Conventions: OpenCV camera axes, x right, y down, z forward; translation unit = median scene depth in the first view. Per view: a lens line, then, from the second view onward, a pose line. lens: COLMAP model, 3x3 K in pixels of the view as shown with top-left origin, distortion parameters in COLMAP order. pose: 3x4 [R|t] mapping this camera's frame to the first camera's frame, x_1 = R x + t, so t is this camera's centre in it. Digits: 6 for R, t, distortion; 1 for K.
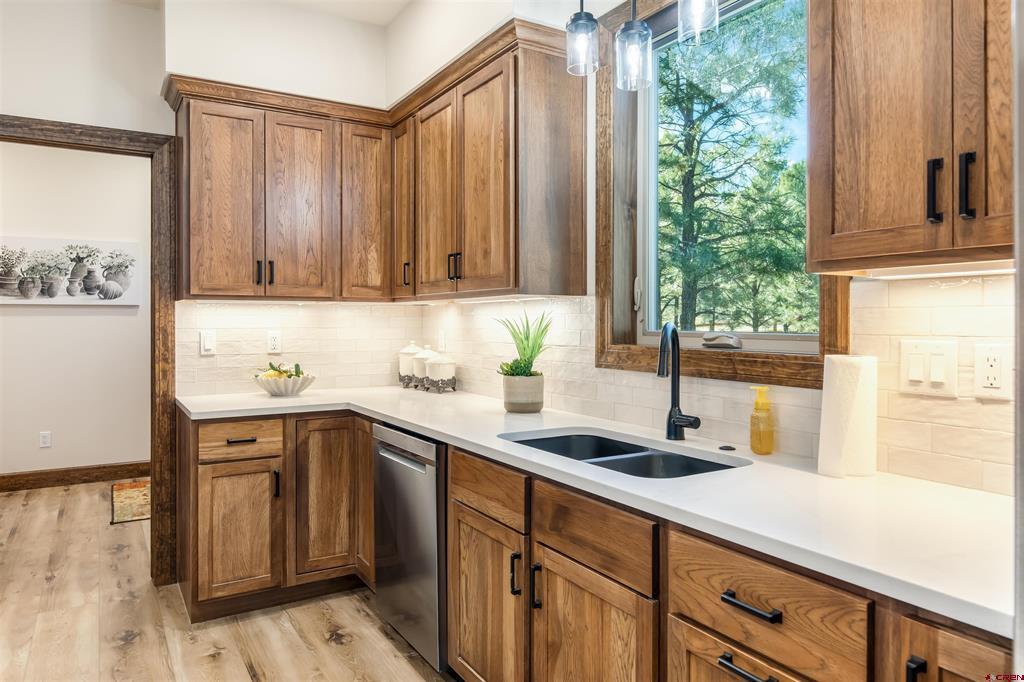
lens RADIAL K [[679.5, 0, 506.3], [0, 679.5, 319.9], [0, 0, 1]] dist [0.003238, 0.002032]
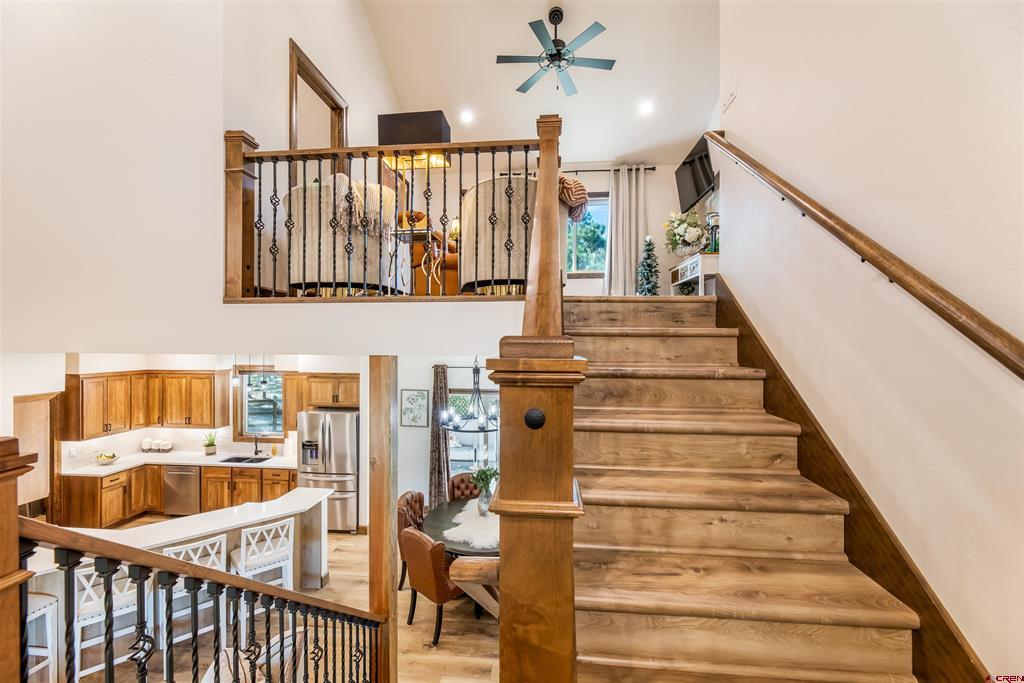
lens RADIAL K [[416.8, 0, 512.4], [0, 416.8, 337.6], [0, 0, 1]] dist [-0.001418, -0.000244]
pose [[0.588465, 0.008553, 0.808477, -1.215585], [-0.006859, 0.999961, -0.005586, -0.739521], [-0.808494, -0.002258, 0.588501, -2.550656]]
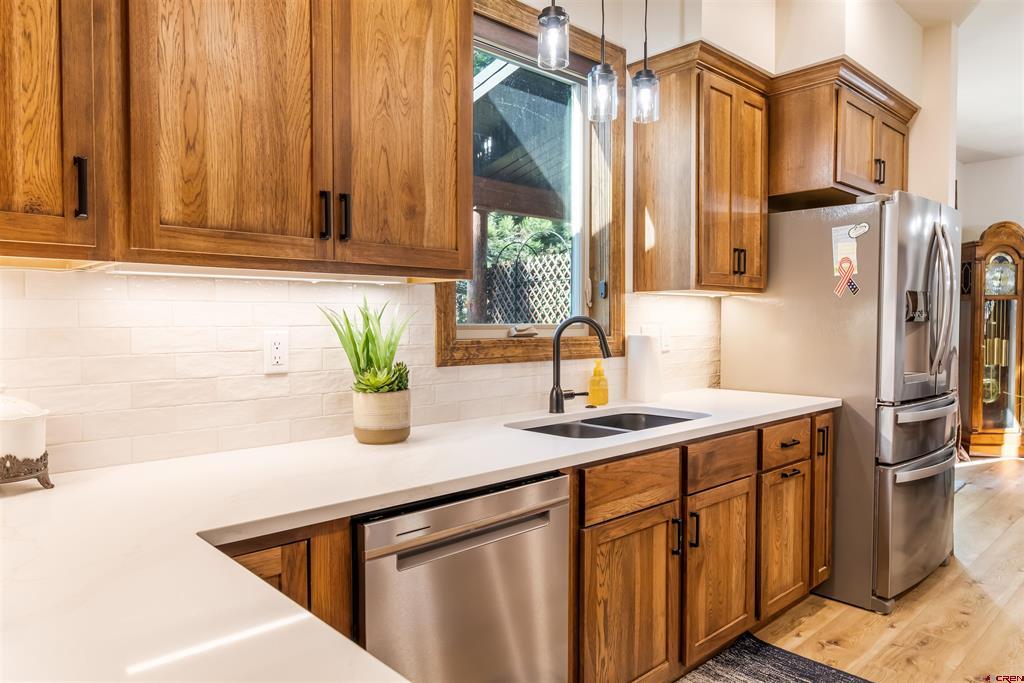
lens RADIAL K [[679.5, 0, 506.3], [0, 679.5, 320.4], [0, 0, 1]] dist [0.003238, 0.002032]
pose [[-0.215657, -0.003743, 0.976462, -0.883408], [-0.008327, 0.999963, 0.001994, 0.009004], [-0.976434, -0.007701, -0.215680, 1.300259]]
